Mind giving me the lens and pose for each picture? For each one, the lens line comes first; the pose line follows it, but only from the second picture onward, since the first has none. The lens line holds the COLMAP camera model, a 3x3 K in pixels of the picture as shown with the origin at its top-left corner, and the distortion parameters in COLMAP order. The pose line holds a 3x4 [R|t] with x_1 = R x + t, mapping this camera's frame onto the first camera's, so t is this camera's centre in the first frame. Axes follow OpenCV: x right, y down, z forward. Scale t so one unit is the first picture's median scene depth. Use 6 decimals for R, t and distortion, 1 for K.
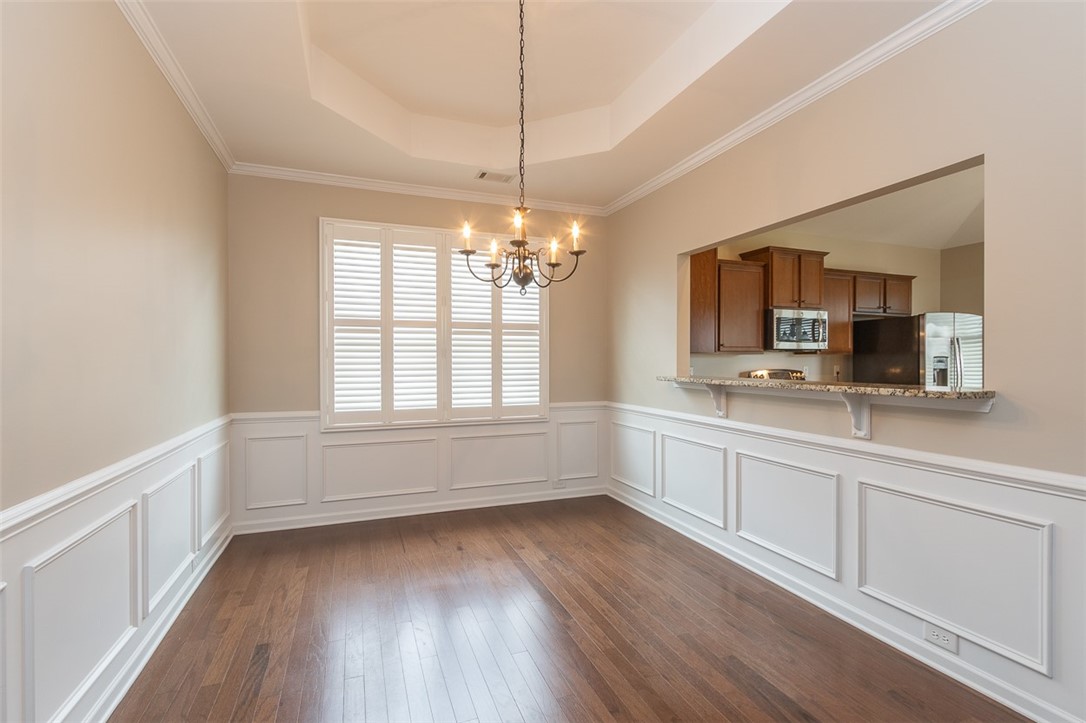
lens RADIAL K [[496.5, 0, 540.2], [0, 496.5, 363.2], [0, 0, 1]] dist [0.004460, -0.000688]
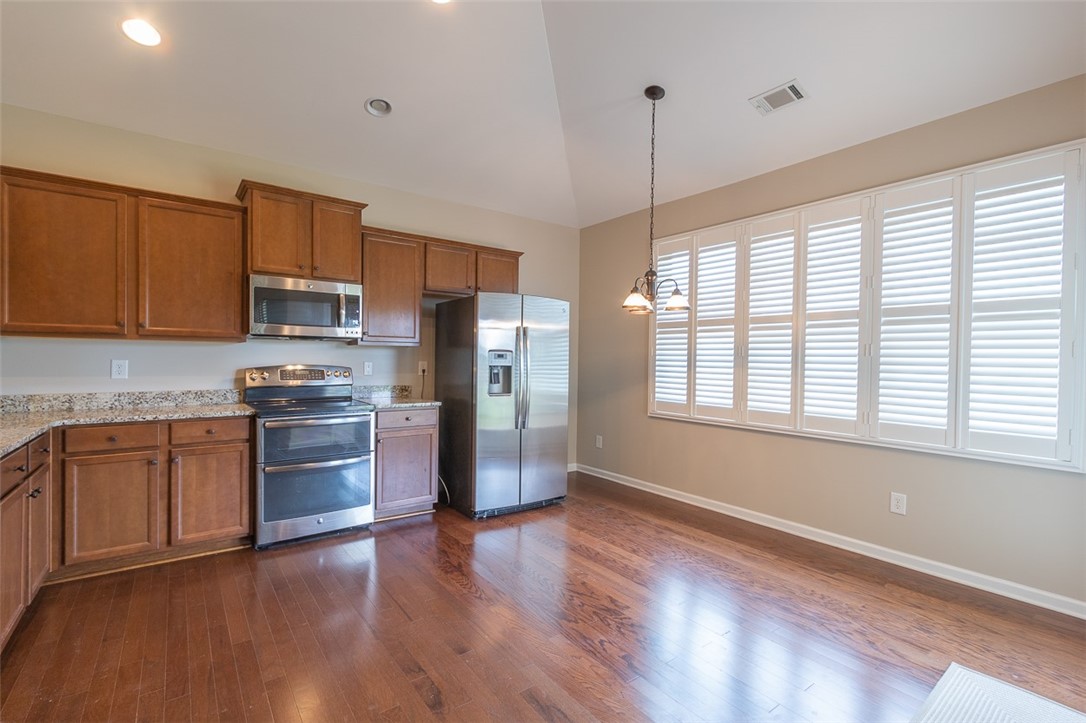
lens RADIAL K [[490.8, 0, 541.1], [0, 490.8, 364.9], [0, 0, 1]] dist [-0.001213, -0.000116]
pose [[0.963002, 0.009993, 0.269310, 0.656080], [-0.011927, 0.999913, 0.005549, 0.004607], [-0.269231, -0.008556, 0.963038, 0.250691]]
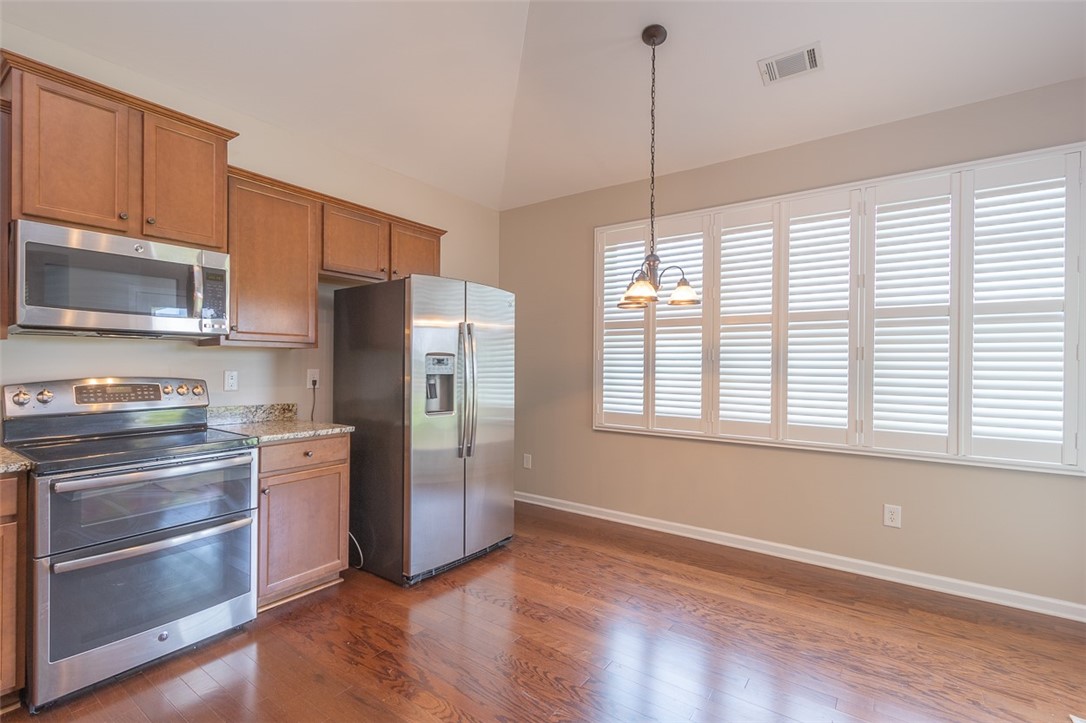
lens RADIAL K [[496.5, 0, 540.2], [0, 496.5, 363.2], [0, 0, 1]] dist [0.004460, -0.000688]
pose [[0.836875, 0.007629, 0.547341, 0.583241], [-0.003417, 0.999956, -0.008712, 0.002503], [-0.547383, 0.005421, 0.836865, 0.454524]]
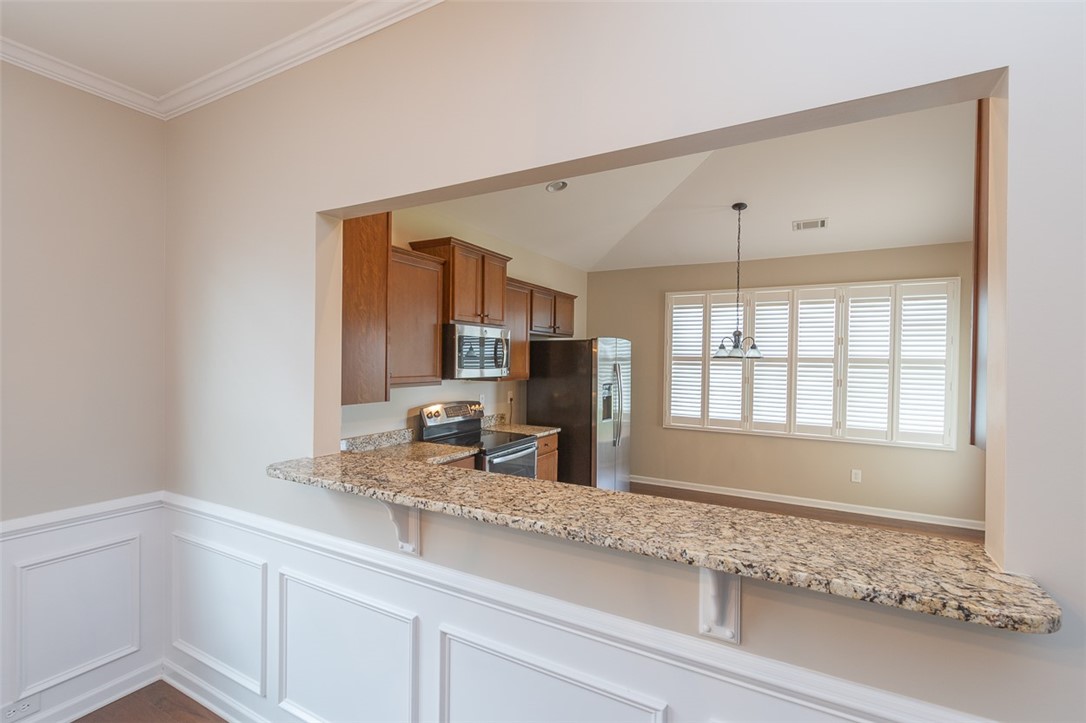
lens RADIAL K [[496.5, 0, 540.2], [0, 496.5, 363.2], [0, 0, 1]] dist [0.004460, -0.000688]
pose [[0.768676, 0.005812, 0.639612, 0.096441], [-0.009487, 0.999952, 0.002314, -0.053107], [-0.639568, -0.007847, 0.768694, 0.349449]]
